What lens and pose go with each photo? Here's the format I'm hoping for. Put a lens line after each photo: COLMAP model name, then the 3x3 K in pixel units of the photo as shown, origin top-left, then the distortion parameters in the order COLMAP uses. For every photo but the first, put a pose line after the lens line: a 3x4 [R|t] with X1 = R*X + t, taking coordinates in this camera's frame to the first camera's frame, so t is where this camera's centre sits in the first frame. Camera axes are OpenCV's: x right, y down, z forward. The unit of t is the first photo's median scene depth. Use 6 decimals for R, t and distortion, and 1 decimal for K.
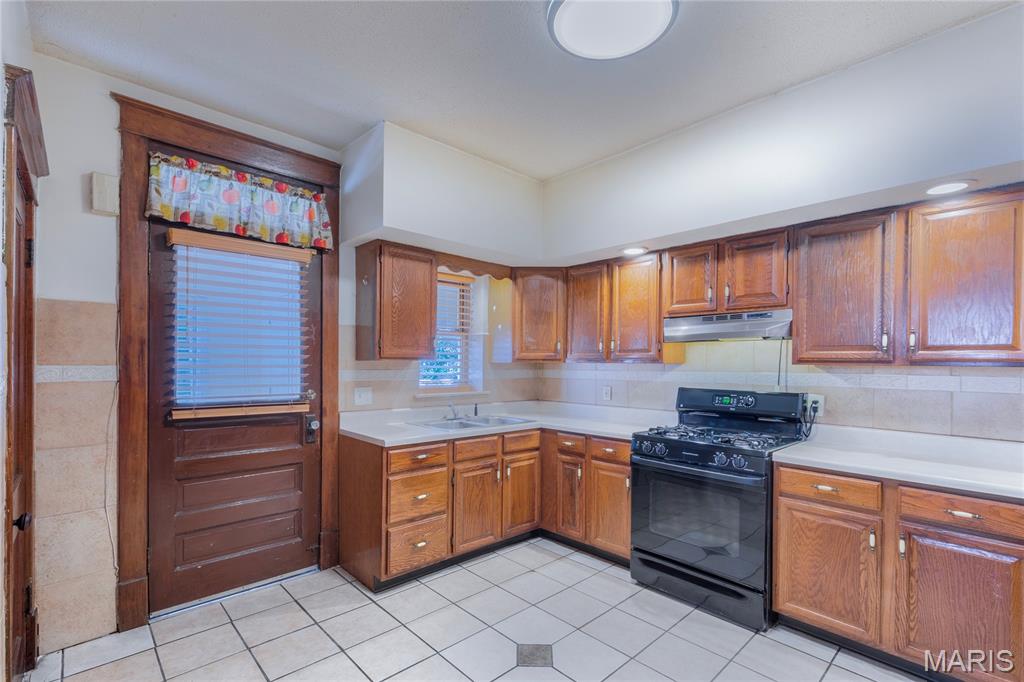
lens RADIAL K [[465.5, 0, 512.1], [0, 465.5, 361.4], [0, 0, 1]] dist [0.001564, 0.000282]
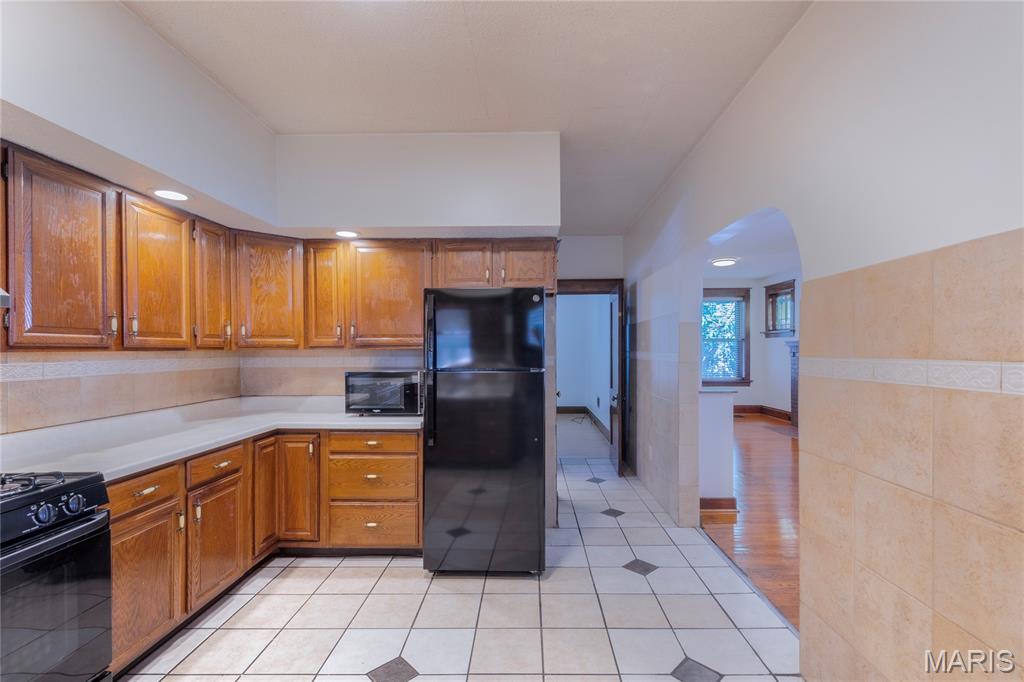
lens RADIAL K [[459.3, 0, 518.8], [0, 459.3, 350.1], [0, 0, 1]] dist [0.002803, 0.000303]
pose [[-0.714528, -0.006570, 0.699576, -0.344632], [0.000431, 0.999952, 0.009831, -0.002003], [-0.699607, 0.007326, -0.714490, 0.896066]]
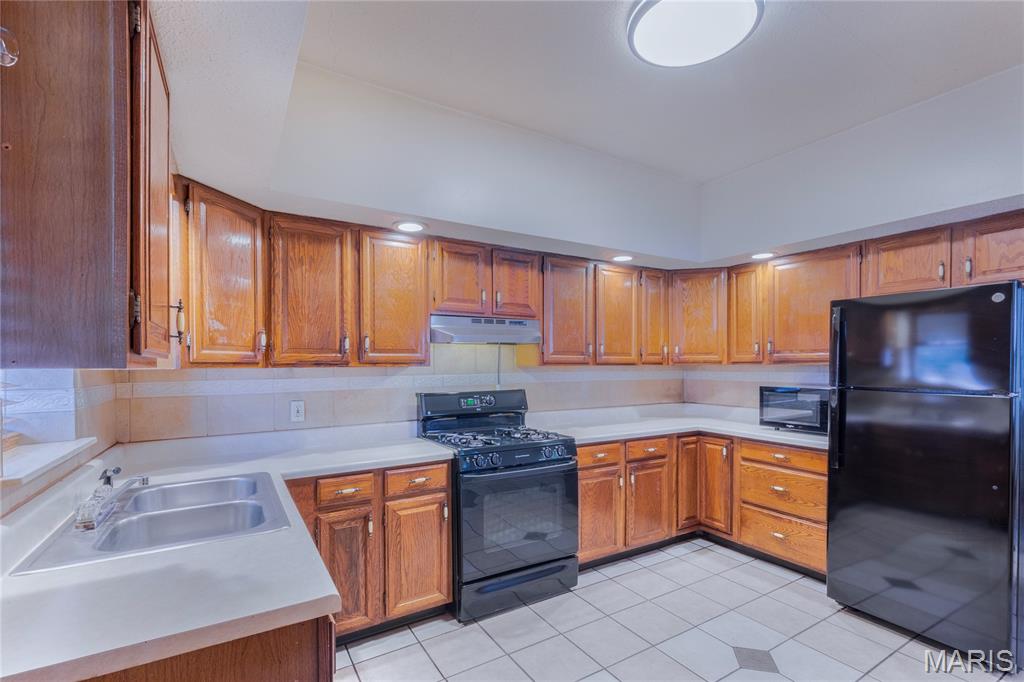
lens RADIAL K [[459.4, 0, 511.2], [0, 459.4, 365.9], [0, 0, 1]] dist [0.000832, -0.000054]
pose [[0.211446, -0.011807, 0.977318, -0.557721], [0.005078, 0.999927, 0.010982, -0.006480], [-0.977377, 0.002640, 0.211490, 0.770240]]
